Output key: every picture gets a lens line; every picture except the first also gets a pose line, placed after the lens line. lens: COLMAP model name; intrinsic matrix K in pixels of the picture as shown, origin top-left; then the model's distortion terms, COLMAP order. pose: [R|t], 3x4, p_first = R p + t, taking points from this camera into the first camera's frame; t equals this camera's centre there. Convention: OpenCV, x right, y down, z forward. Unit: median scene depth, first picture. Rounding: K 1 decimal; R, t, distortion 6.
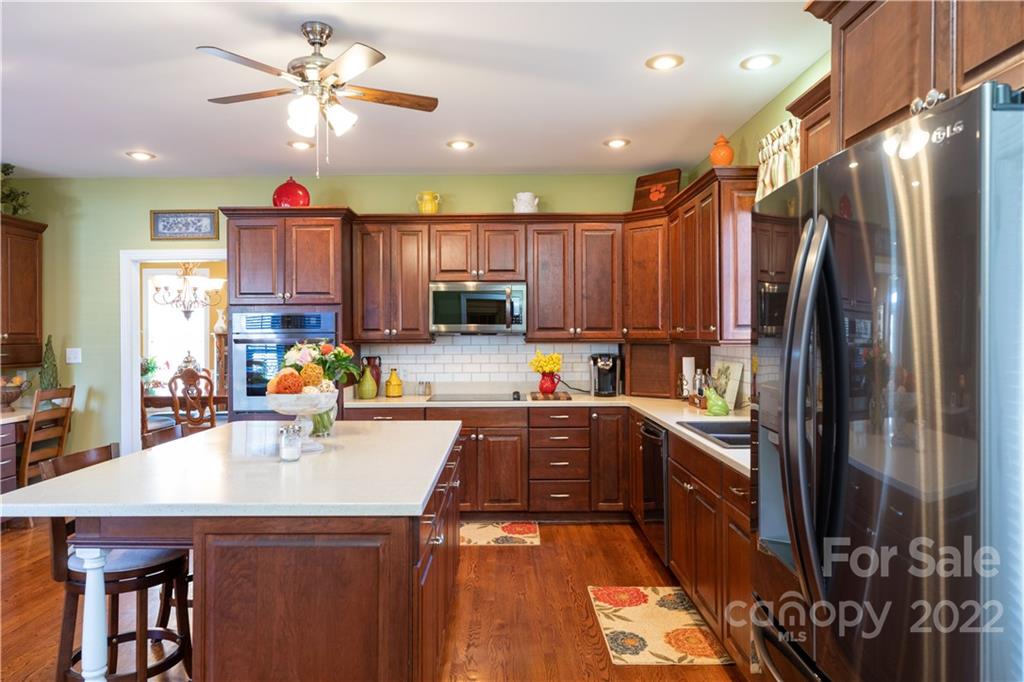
lens RADIAL K [[666.7, 0, 511.5], [0, 666.7, 338.2], [0, 0, 1]] dist [0.010103, 0.003771]
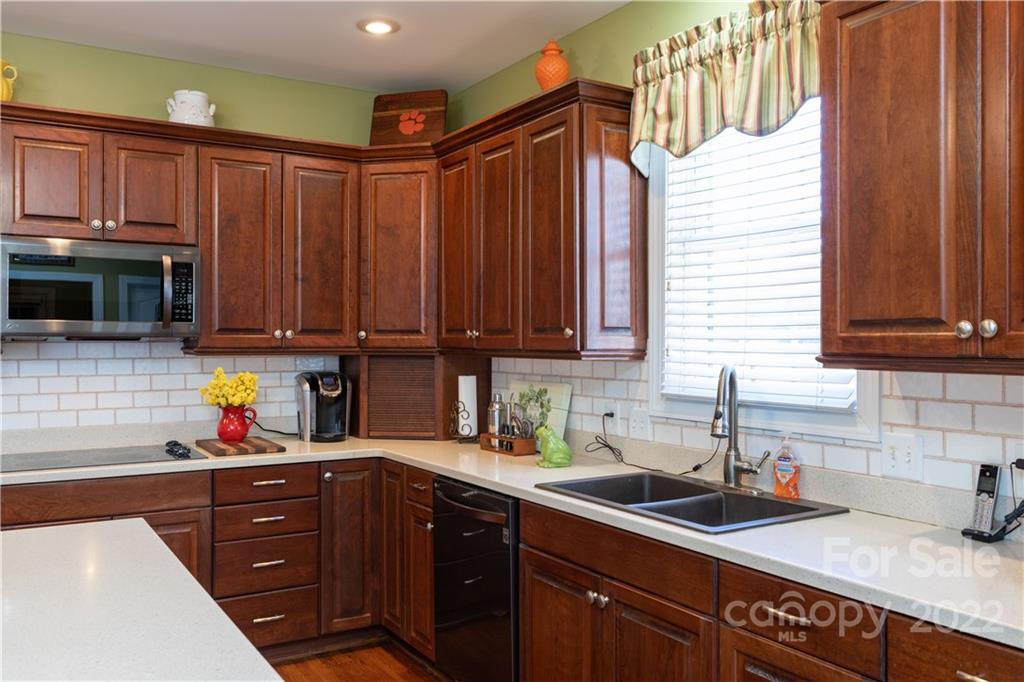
lens RADIAL K [[841.6, 0, 511.4], [0, 841.6, 342.0], [0, 0, 1]] dist [0.002925, -0.005635]
pose [[0.854358, 0.004463, 0.519665, -0.124470], [-0.002013, 0.999984, -0.005279, -0.000705], [-0.519680, 0.003464, 0.854354, 0.256806]]
